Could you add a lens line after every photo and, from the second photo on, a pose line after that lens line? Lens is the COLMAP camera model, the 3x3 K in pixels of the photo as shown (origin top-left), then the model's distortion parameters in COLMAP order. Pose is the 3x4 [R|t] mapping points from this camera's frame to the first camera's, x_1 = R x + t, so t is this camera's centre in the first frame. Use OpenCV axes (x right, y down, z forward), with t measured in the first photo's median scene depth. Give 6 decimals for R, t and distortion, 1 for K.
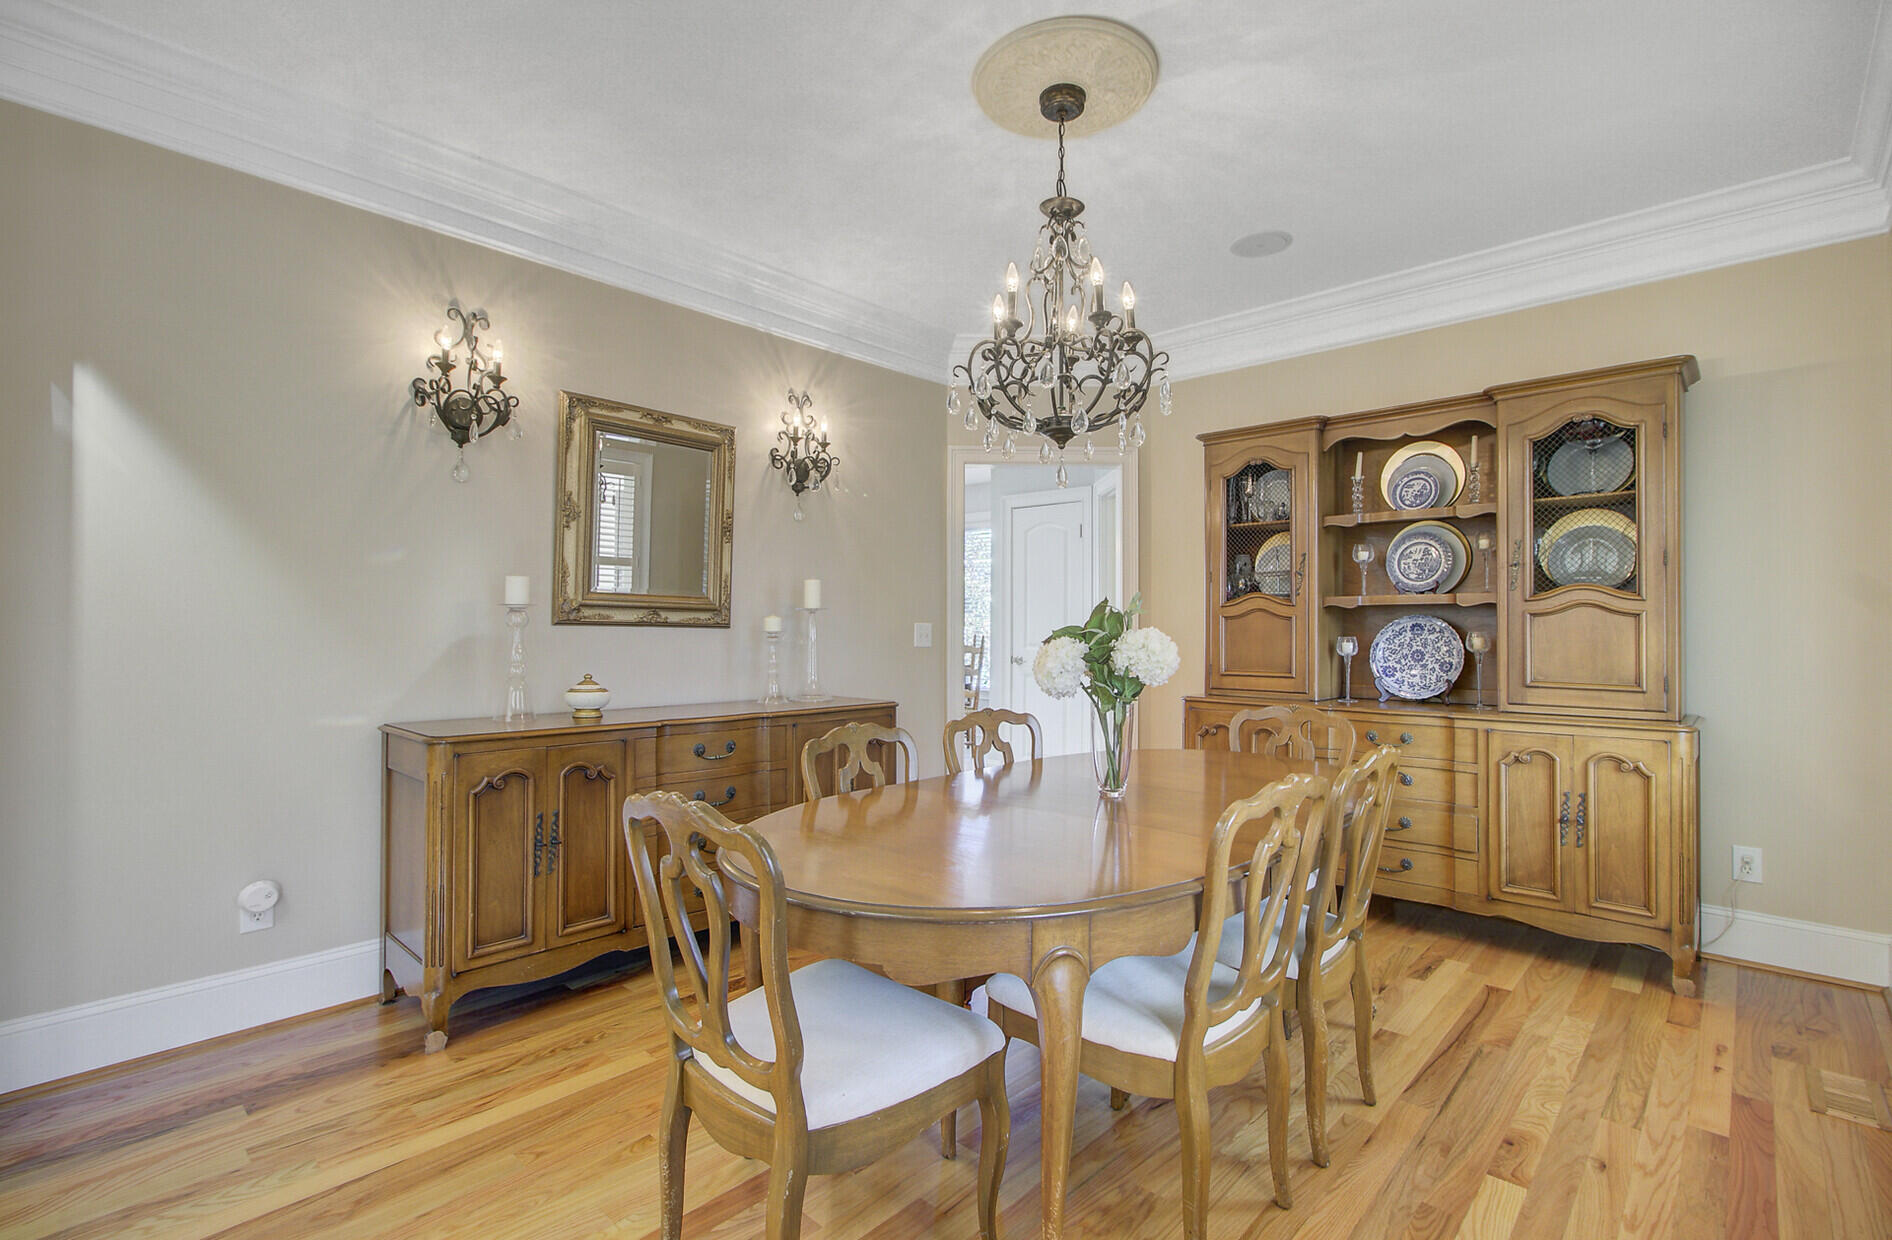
lens RADIAL K [[868.2, 0, 946.0], [0, 868.2, 620.0], [0, 0, 1]] dist [-0.009566, 0.000651]
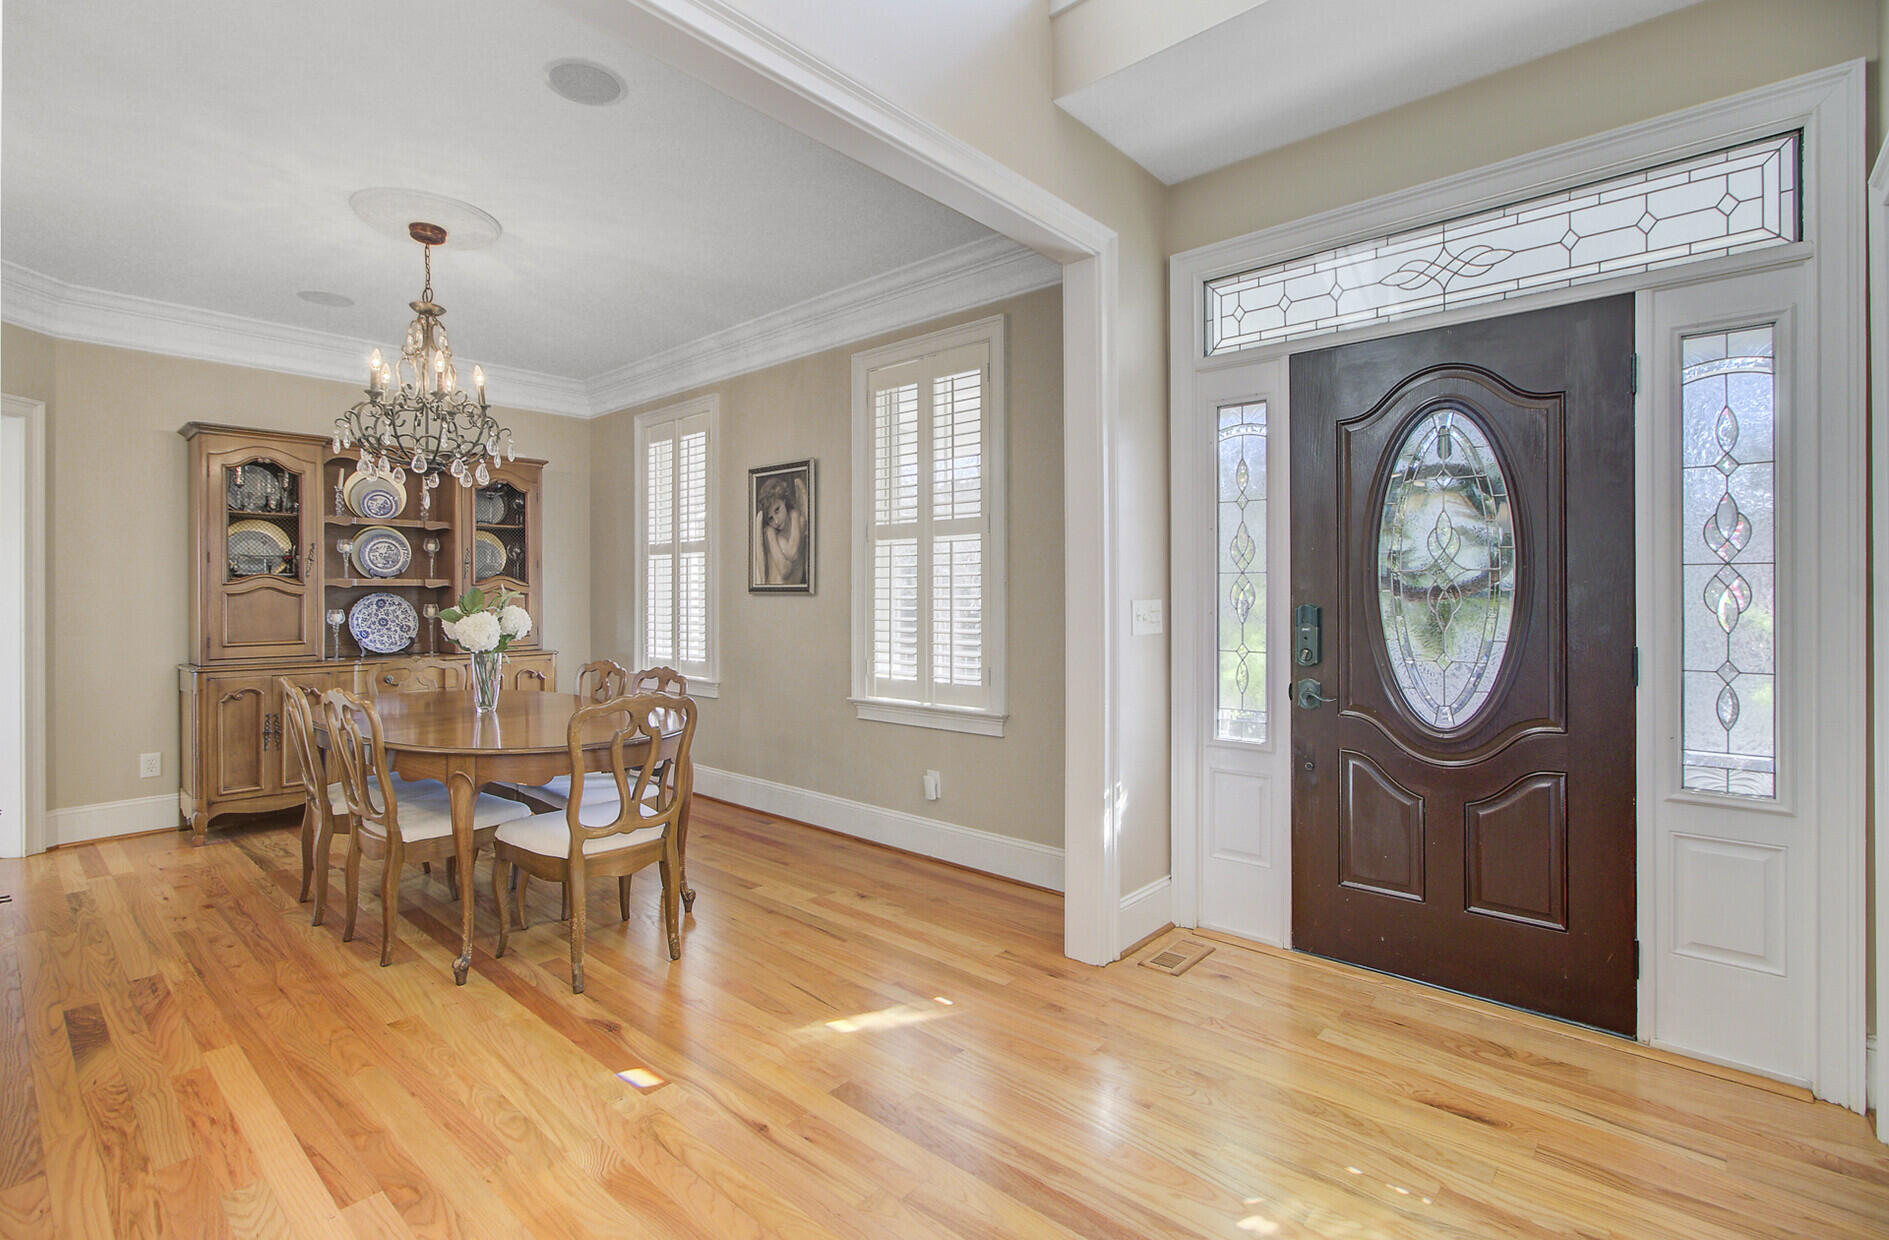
lens RADIAL K [[866.8, 0, 944.5], [0, 866.8, 620.0], [0, 0, 1]] dist [-0.009566, 0.000651]
pose [[-0.038641, -0.035436, 0.998625, -0.895480], [-0.011231, 0.999323, 0.035026, -0.021382], [-0.999190, -0.009862, -0.039012, 0.140904]]
